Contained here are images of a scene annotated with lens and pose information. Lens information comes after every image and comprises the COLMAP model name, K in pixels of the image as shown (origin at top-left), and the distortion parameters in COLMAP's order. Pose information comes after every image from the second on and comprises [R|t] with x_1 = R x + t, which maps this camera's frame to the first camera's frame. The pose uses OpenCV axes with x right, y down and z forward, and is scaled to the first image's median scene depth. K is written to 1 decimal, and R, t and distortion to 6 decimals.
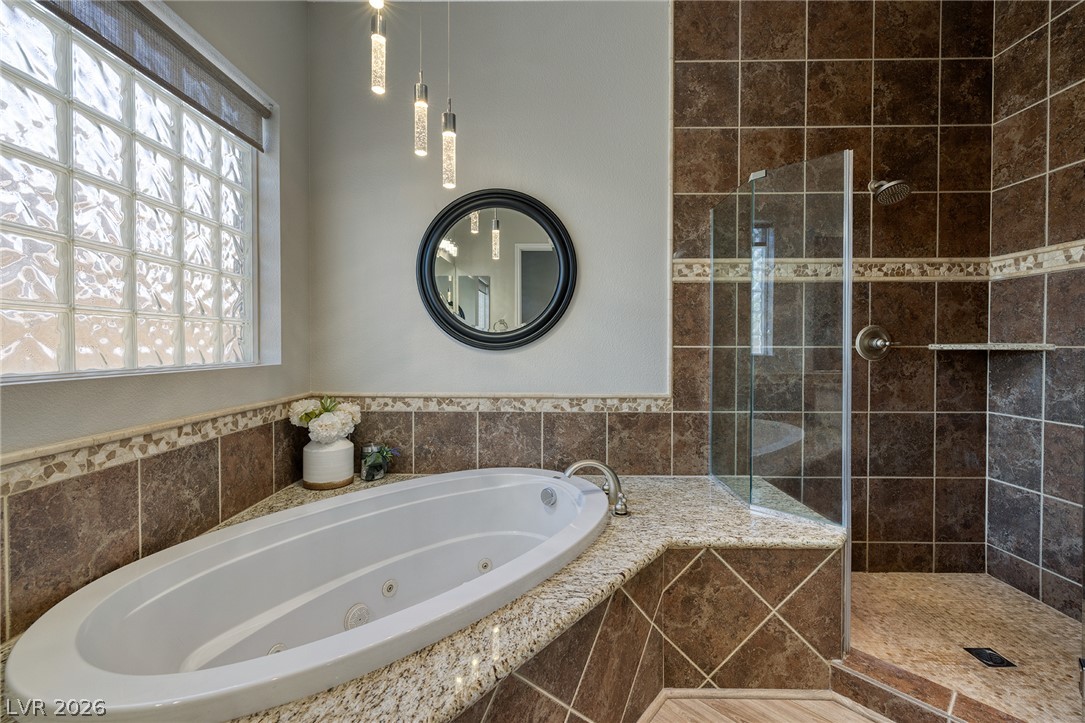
lens RADIAL K [[451.8, 0, 538.2], [0, 451.8, 353.1], [0, 0, 1]] dist [0.003795, -0.000561]
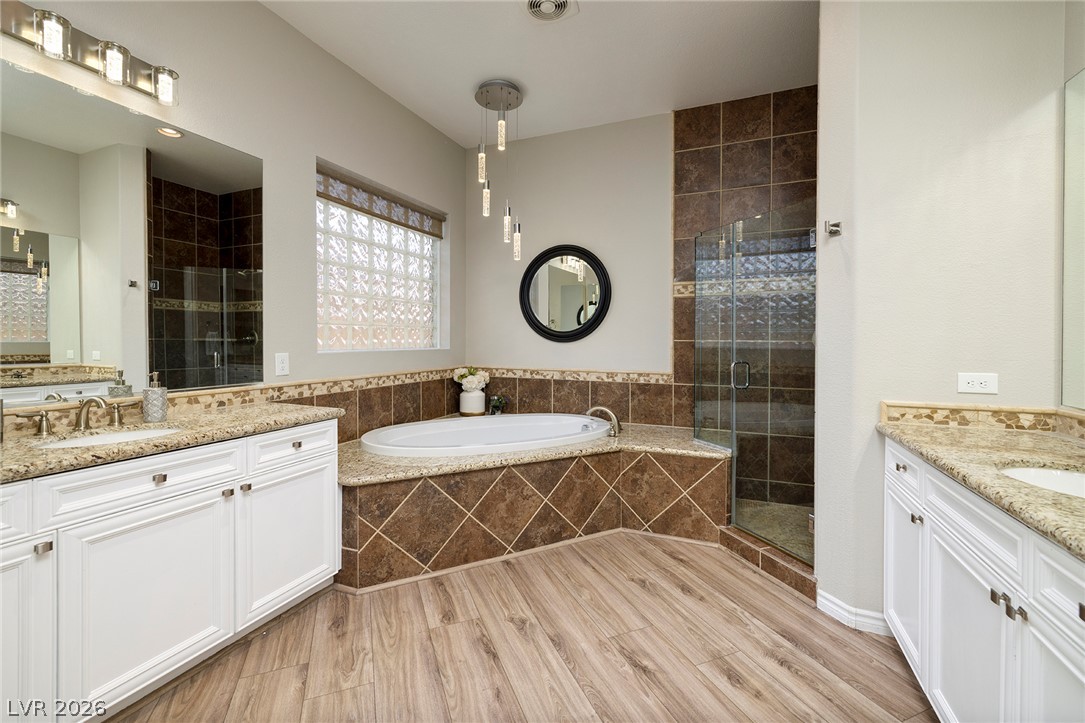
lens RADIAL K [[451.8, 0, 541.0], [0, 451.8, 347.3], [0, 0, 1]] dist [0.003795, -0.000561]
pose [[0.927295, 0.009089, -0.374220, 0.467676], [-0.009117, 0.999957, 0.001696, 0.010289], [0.374219, 0.001840, 0.927338, -0.581509]]
